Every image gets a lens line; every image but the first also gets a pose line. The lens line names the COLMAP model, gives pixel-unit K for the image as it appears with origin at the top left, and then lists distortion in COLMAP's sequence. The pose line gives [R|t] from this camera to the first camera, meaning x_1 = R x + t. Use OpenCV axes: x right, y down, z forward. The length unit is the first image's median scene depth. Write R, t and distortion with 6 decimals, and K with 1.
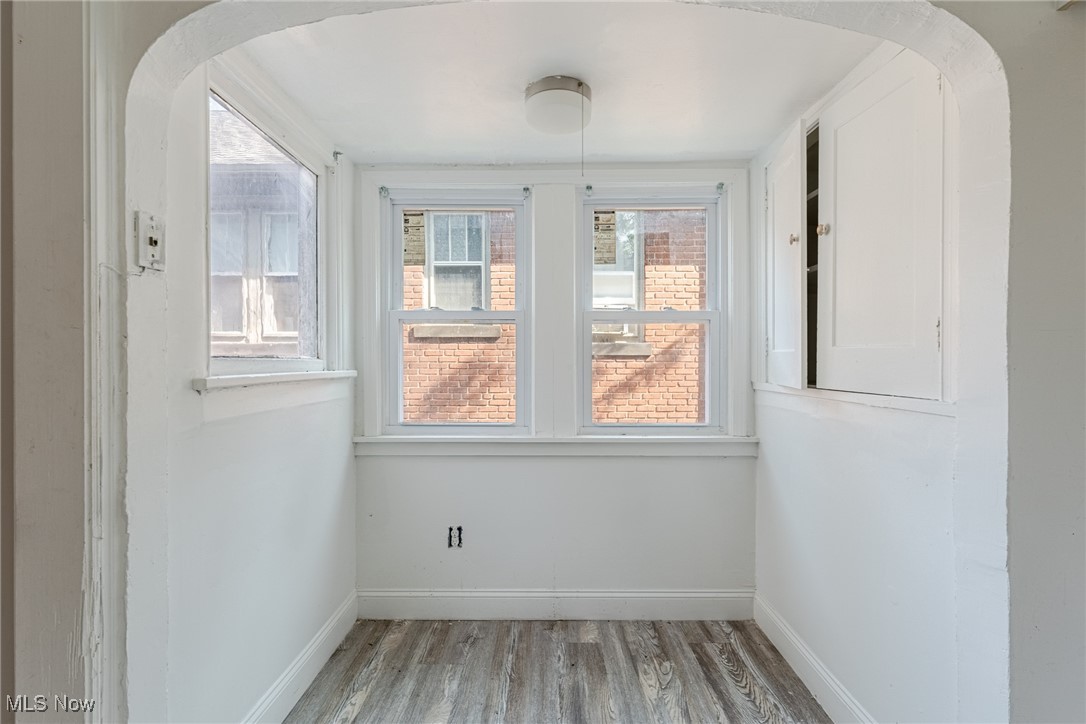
lens RADIAL K [[548.6, 0, 540.2], [0, 548.6, 363.1], [0, 0, 1]] dist [0.001991, 0.000018]
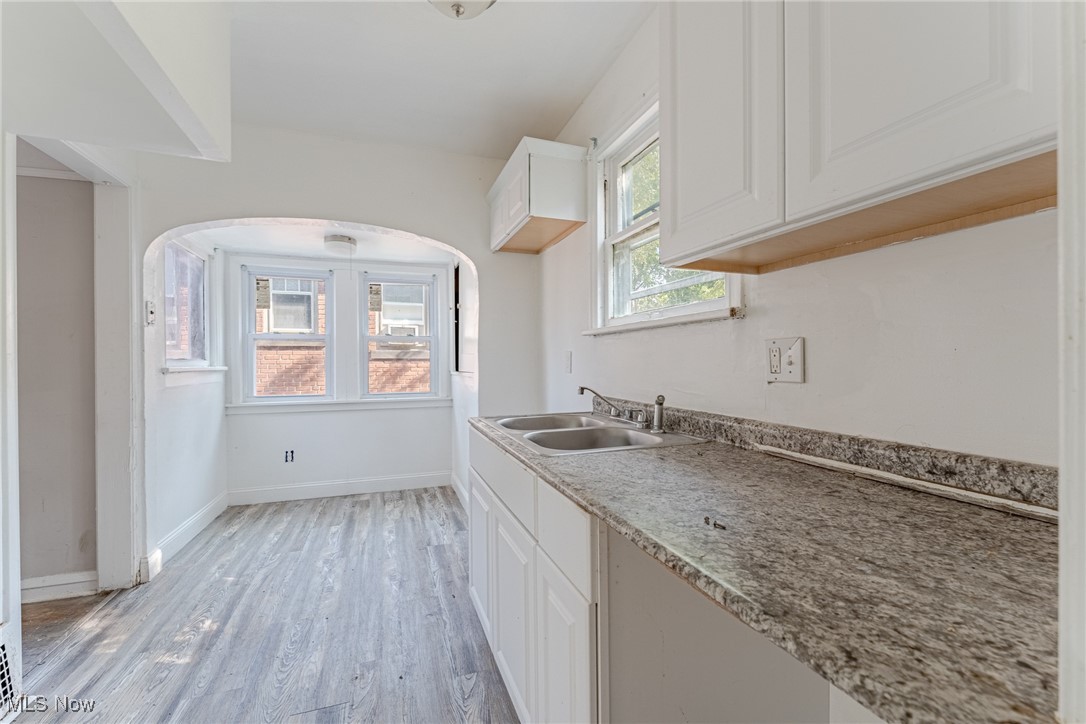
lens RADIAL K [[460.1, 0, 544.1], [0, 460.1, 363.9], [0, 0, 1]] dist [-0.001173, 0.000004]
pose [[0.940159, -0.005769, 0.340687, 0.129336], [0.007099, 0.999971, -0.002657, 0.015665], [-0.340662, 0.004917, 0.940173, -0.775358]]
